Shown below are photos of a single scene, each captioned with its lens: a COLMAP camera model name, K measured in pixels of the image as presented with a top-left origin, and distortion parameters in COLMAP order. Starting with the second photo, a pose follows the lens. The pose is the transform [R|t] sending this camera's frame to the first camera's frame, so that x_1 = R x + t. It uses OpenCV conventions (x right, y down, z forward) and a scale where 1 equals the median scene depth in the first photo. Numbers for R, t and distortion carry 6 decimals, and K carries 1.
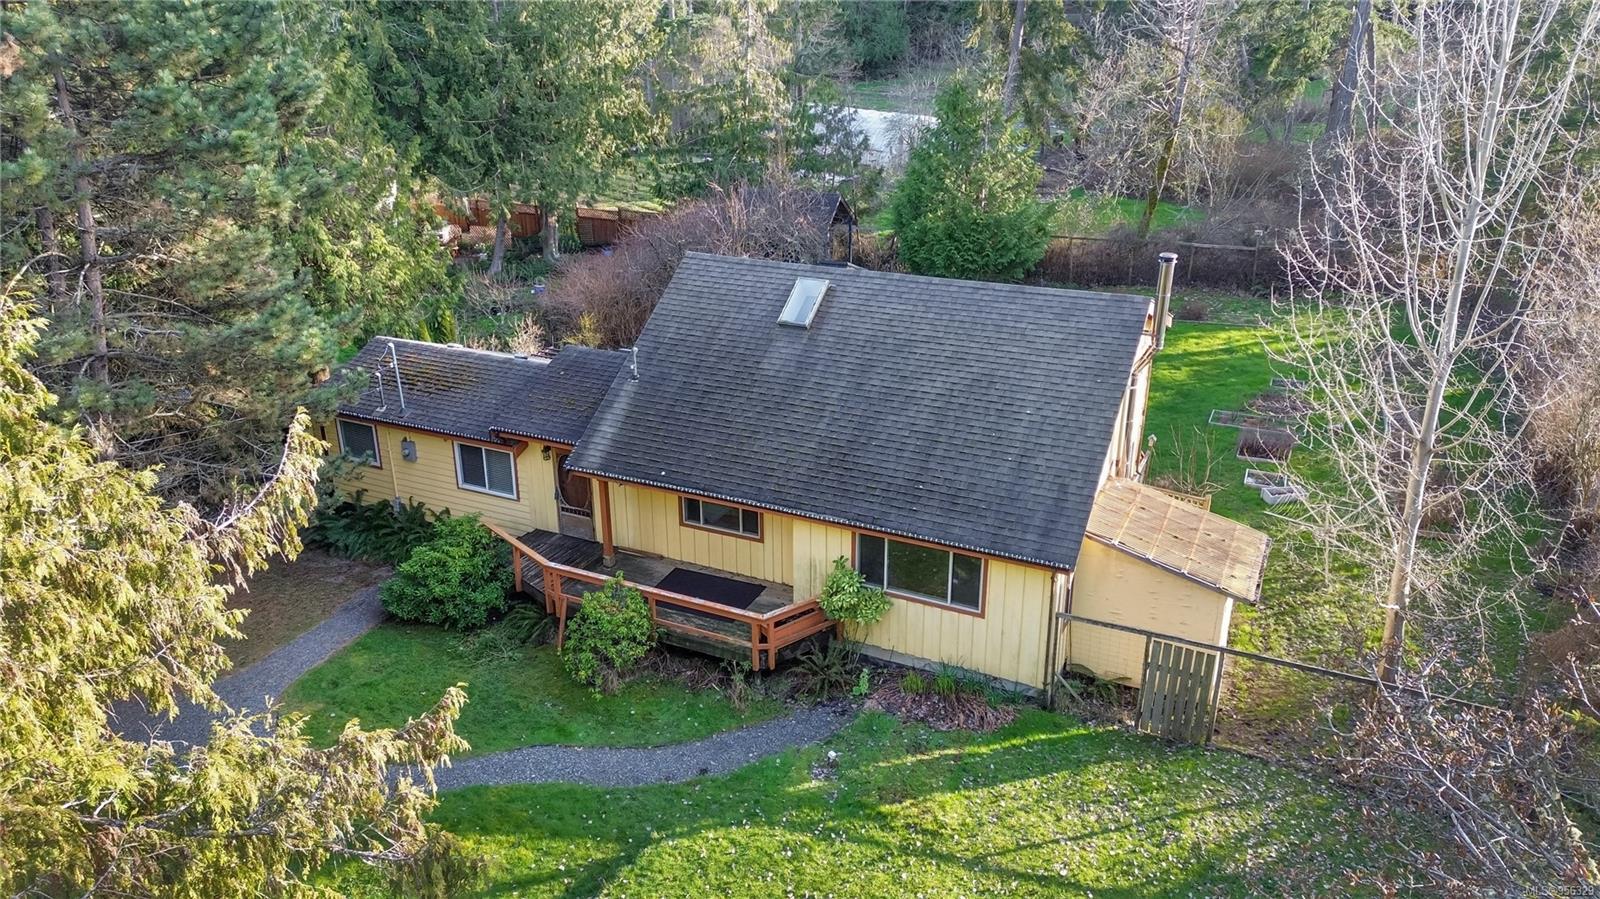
lens RADIAL K [[1119.5, 0, 800.0], [0, 1119.5, 449.5], [0, 0, 1]] dist [0.088551, -0.083119]
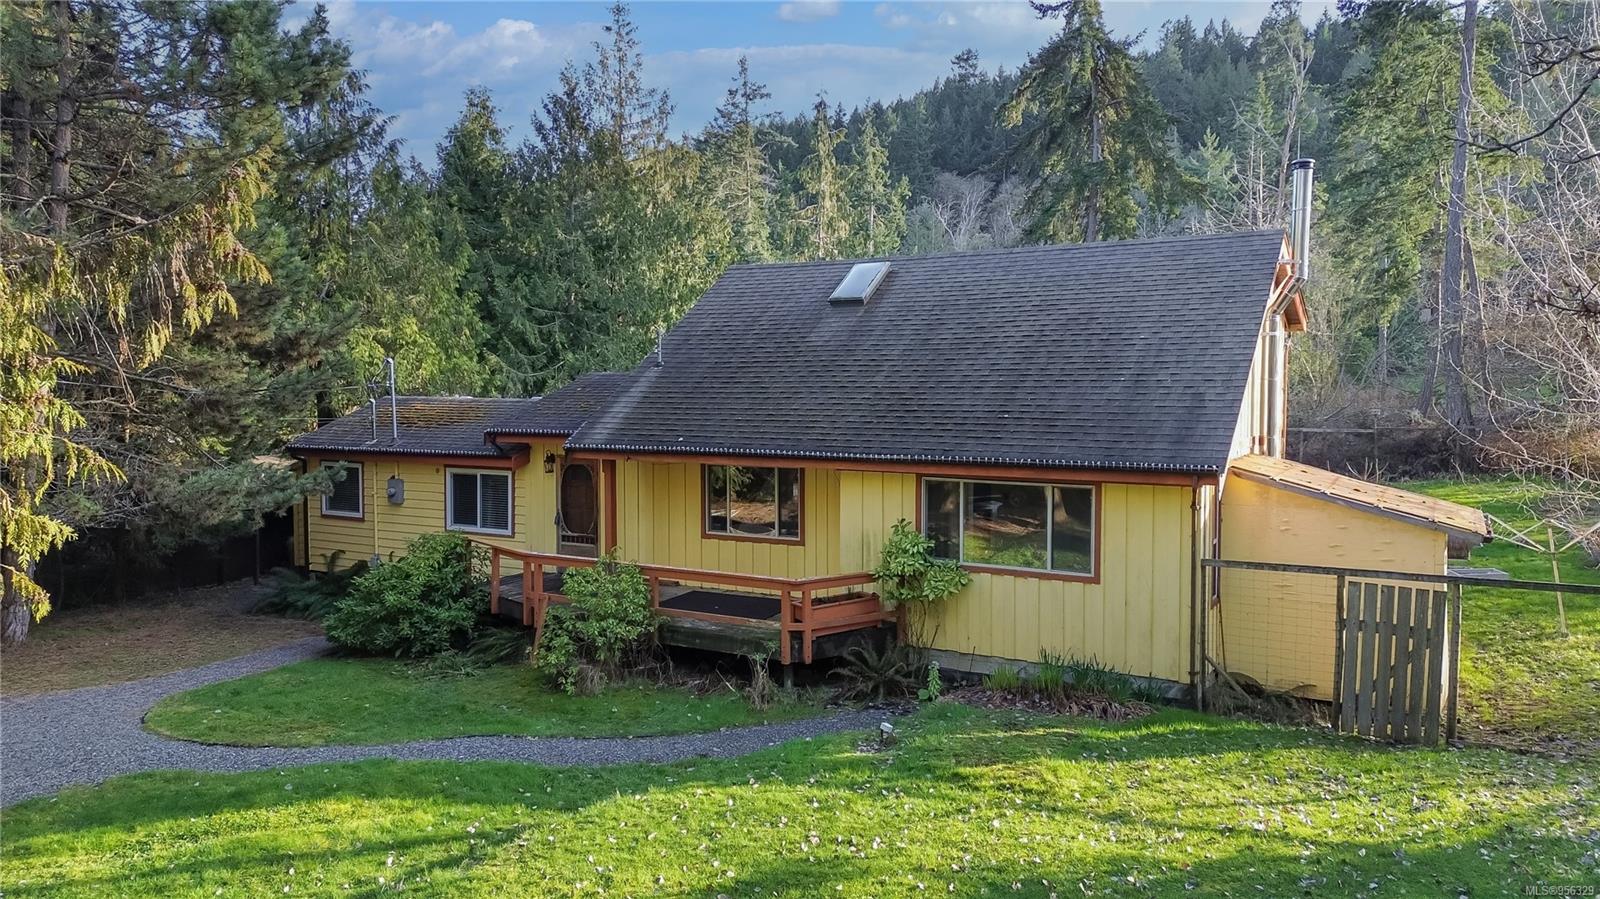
lens RADIAL K [[1121.5, 0, 803.2], [0, 1121.5, 454.1], [0, 0, 1]] dist [0.054484, -0.003640]
pose [[0.997794, 0.007000, -0.066016, 0.019687], [-0.027353, 0.949442, -0.312748, 0.298607], [0.060489, 0.313864, 0.947539, 0.265225]]
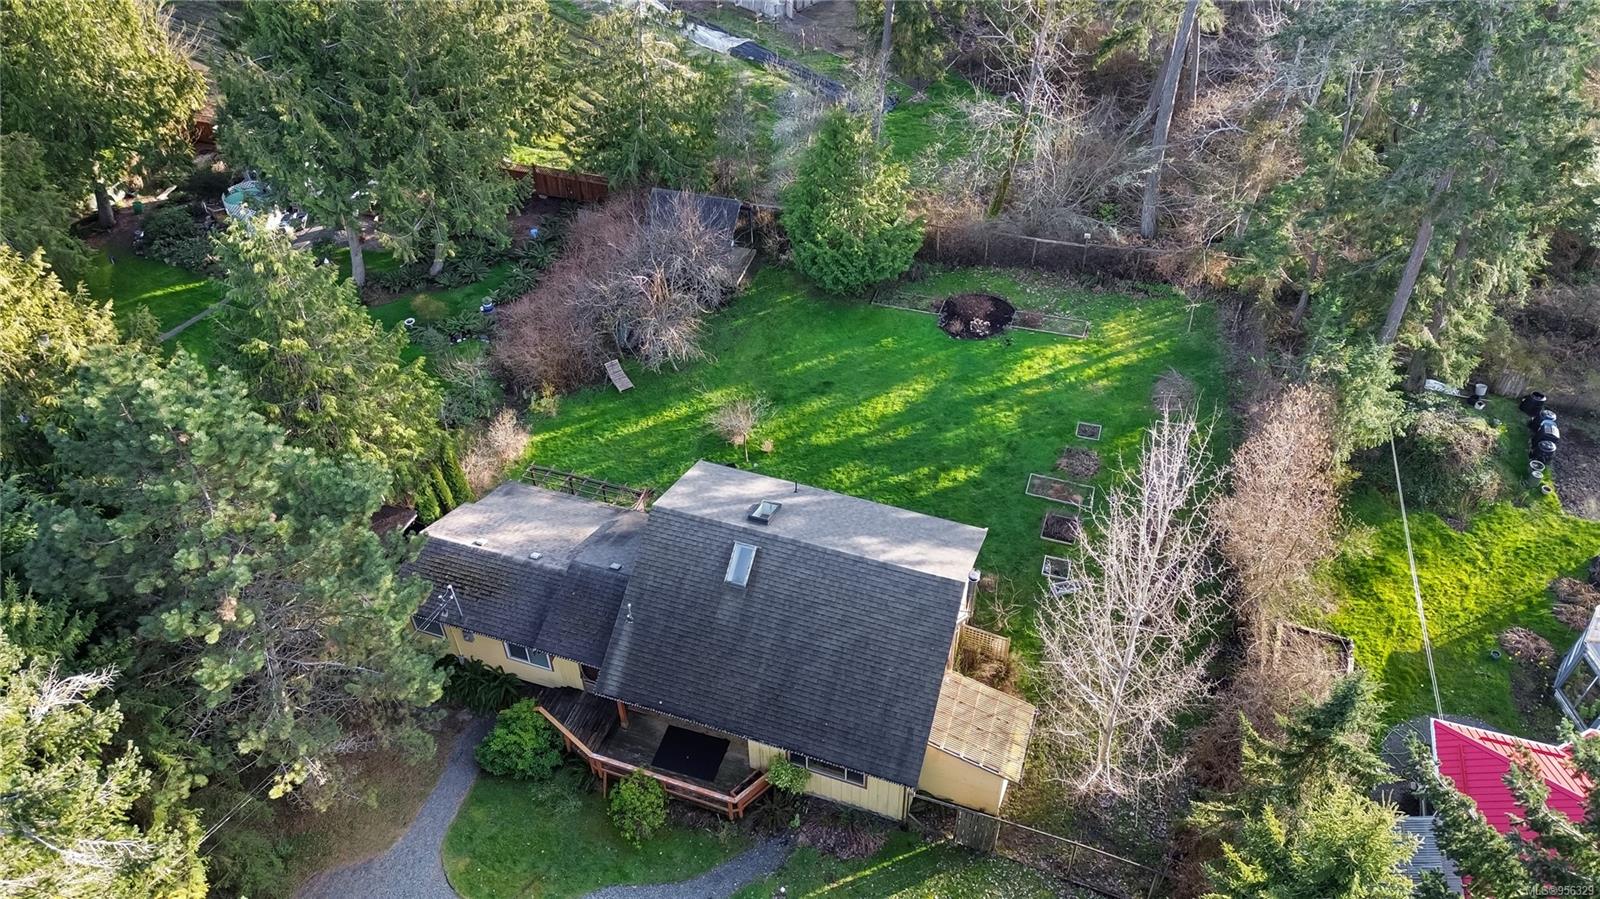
lens RADIAL K [[1119.5, 0, 800.0], [0, 1119.5, 449.5], [0, 0, 1]] dist [0.088551, -0.083119]
pose [[0.994020, -0.081116, 0.073112, -0.016859], [0.050098, 0.933630, 0.354719, -0.908806], [-0.097033, -0.348935, 0.932110, -0.377542]]
